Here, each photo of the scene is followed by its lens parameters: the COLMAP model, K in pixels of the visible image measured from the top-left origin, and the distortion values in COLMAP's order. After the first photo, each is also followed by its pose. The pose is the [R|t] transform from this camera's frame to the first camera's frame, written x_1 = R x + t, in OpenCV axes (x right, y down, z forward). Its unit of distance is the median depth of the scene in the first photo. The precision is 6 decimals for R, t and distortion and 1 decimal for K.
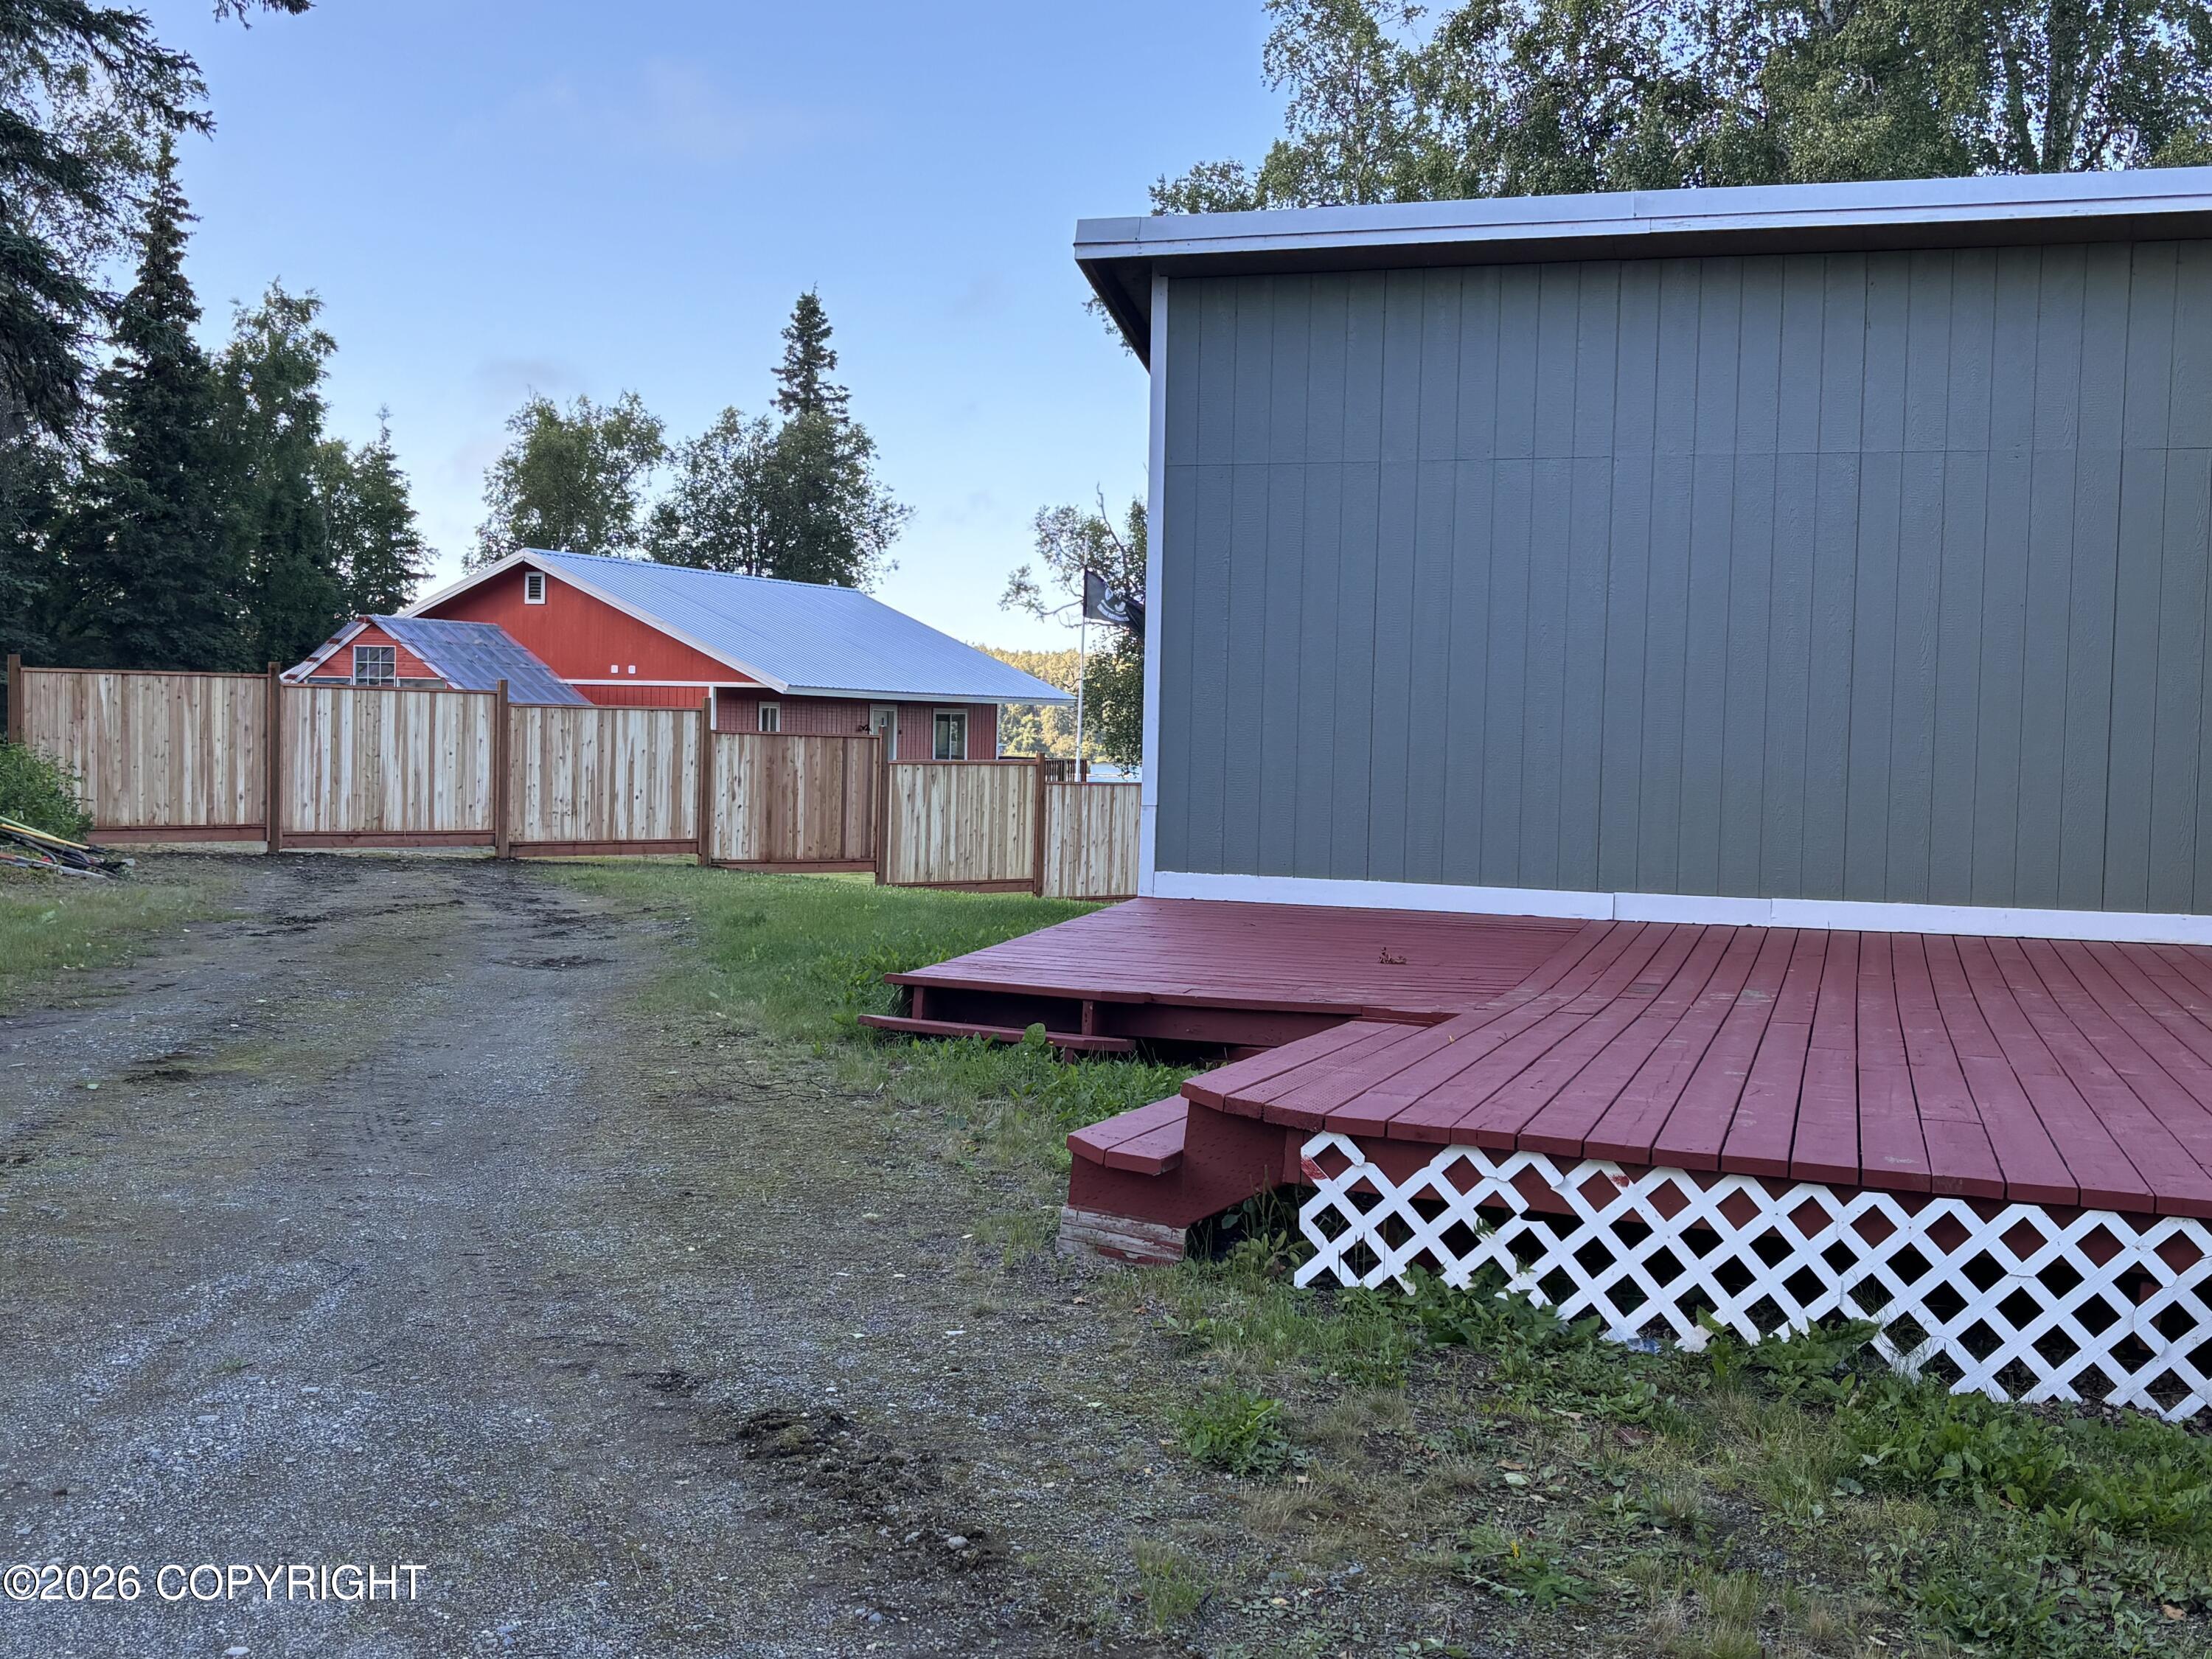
lens RADIAL K [[2347.4, 0, 1106.0], [0, 2347.4, 829.5], [0, 0, 1]] dist [0.108625, -0.003442]
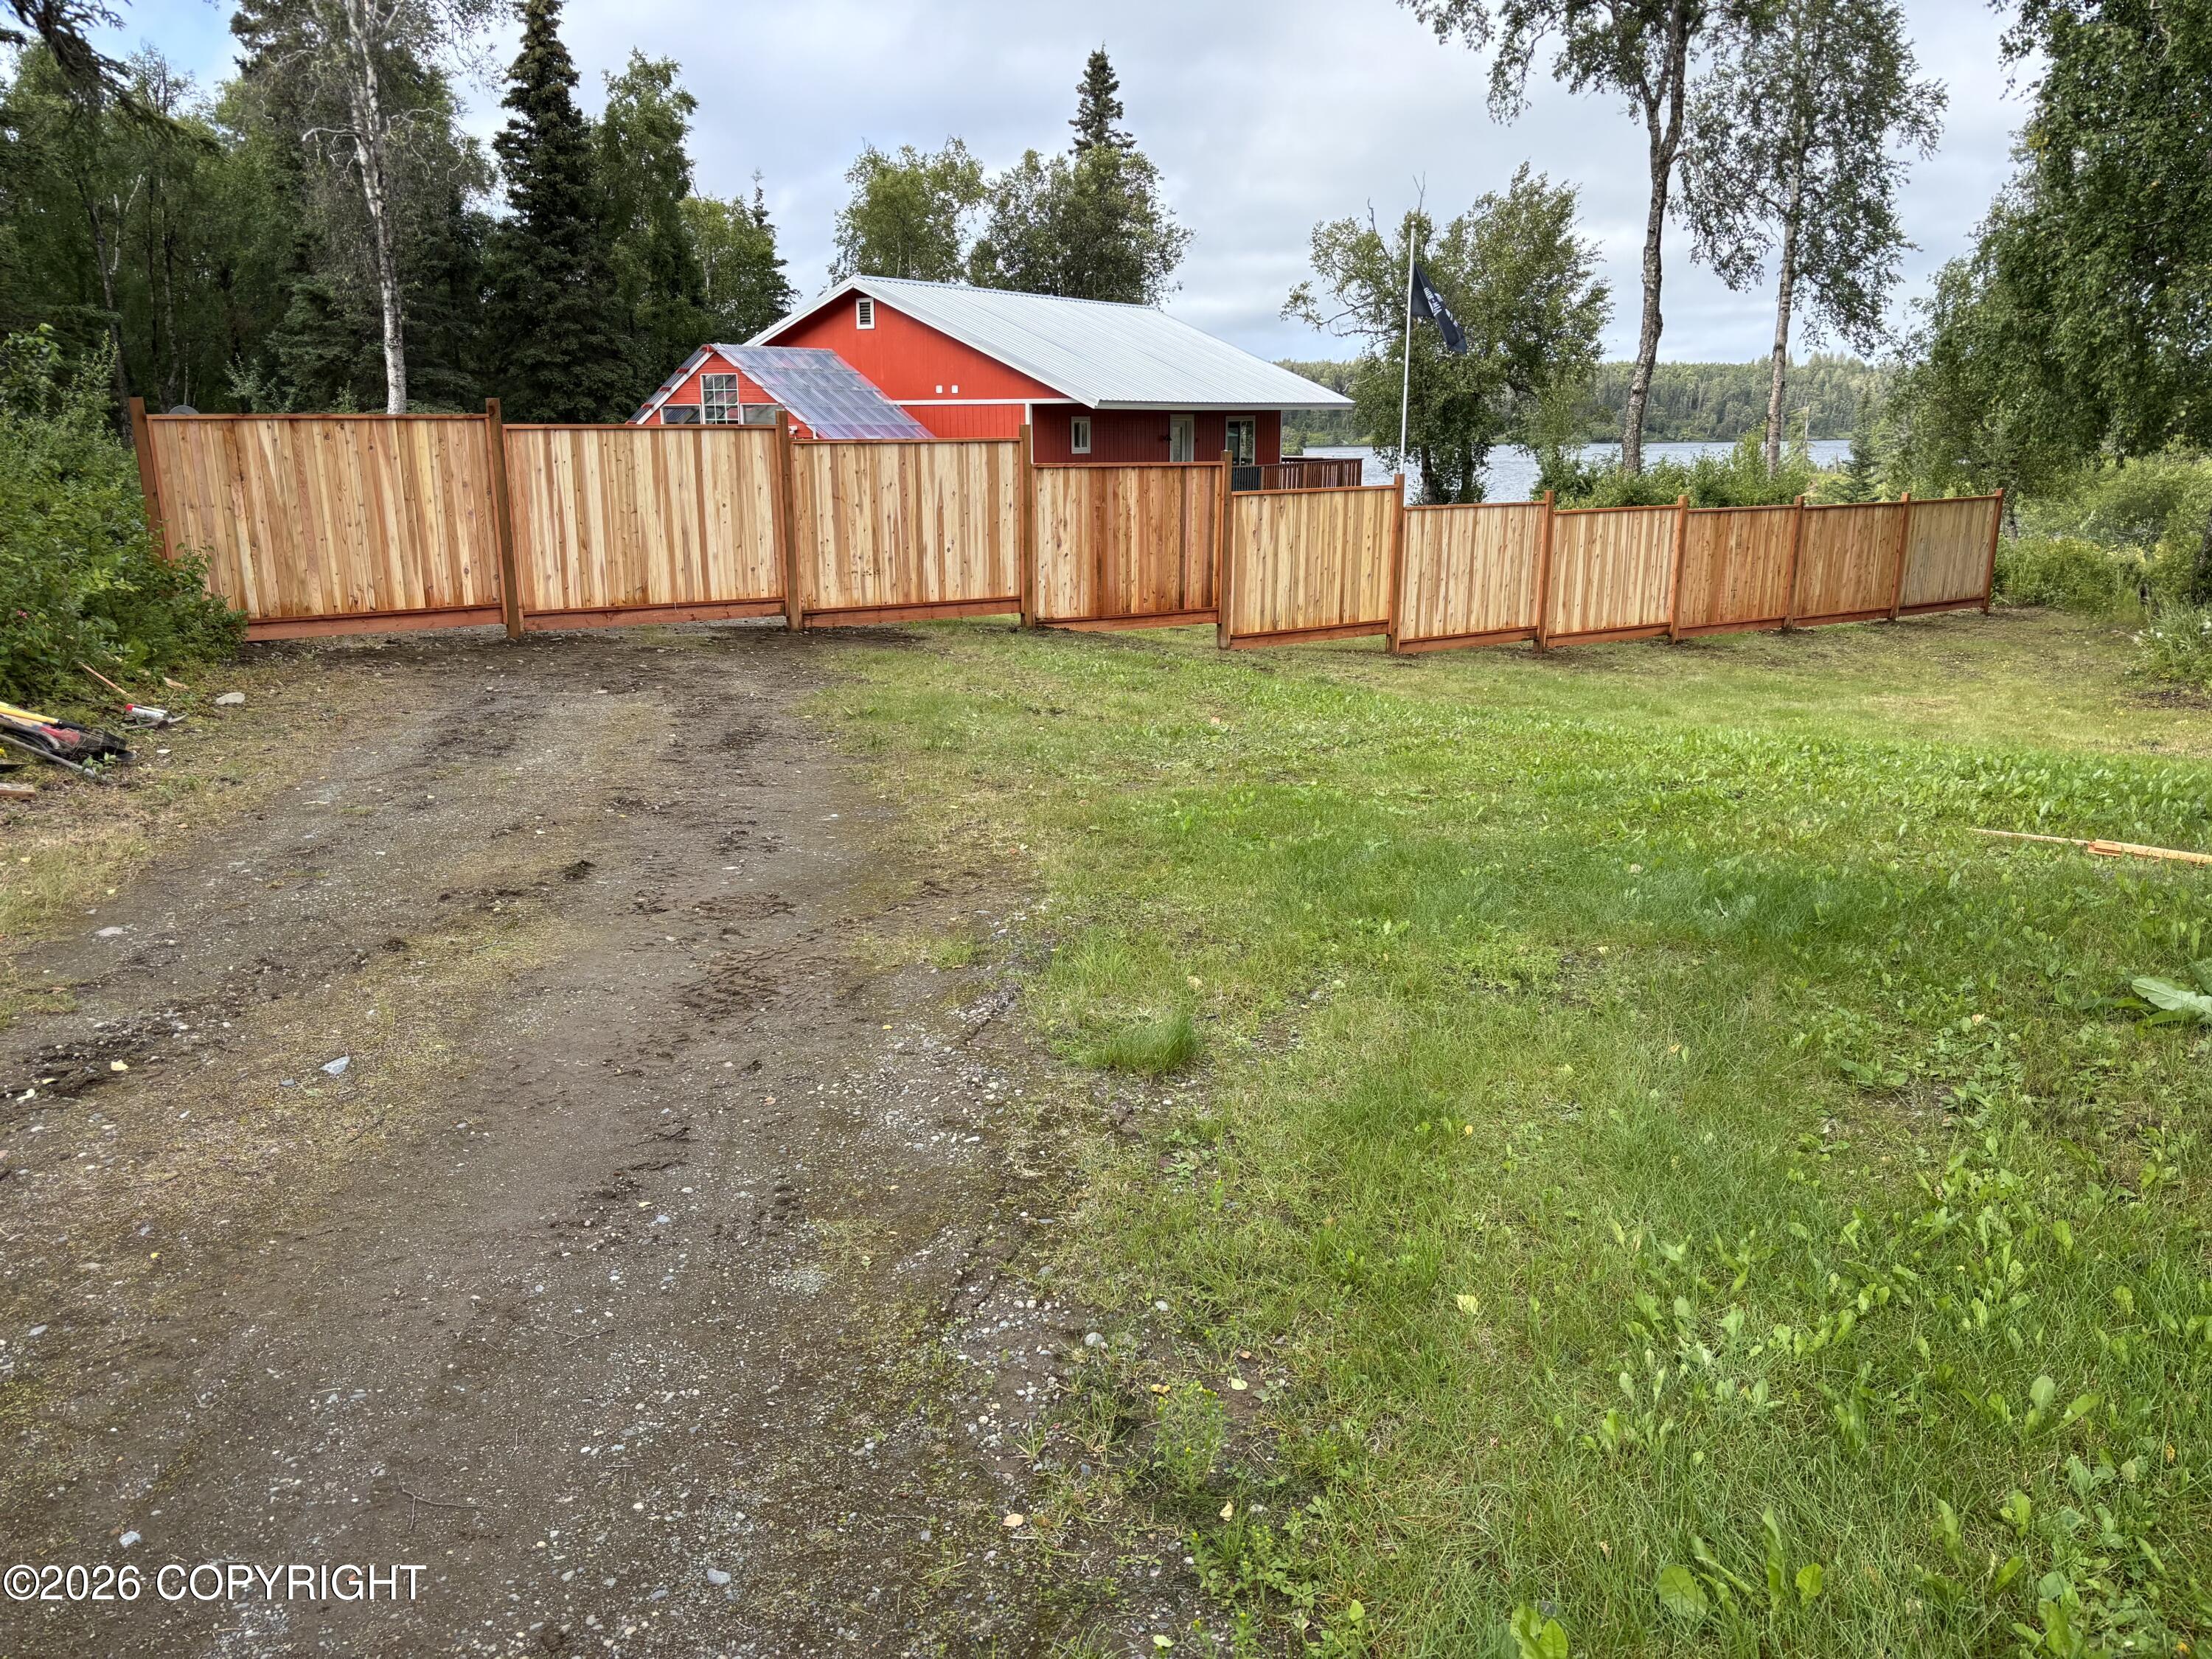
lens RADIAL K [[1708.3, 0, 1106.0], [0, 1708.3, 829.5], [0, 0, 1]] dist [0.147770, -0.277992]
pose [[0.992229, -0.000075, -0.124427, -0.061500], [0.023239, 0.982514, 0.184730, -0.026030], [0.122237, -0.186186, 0.974881, 0.361670]]
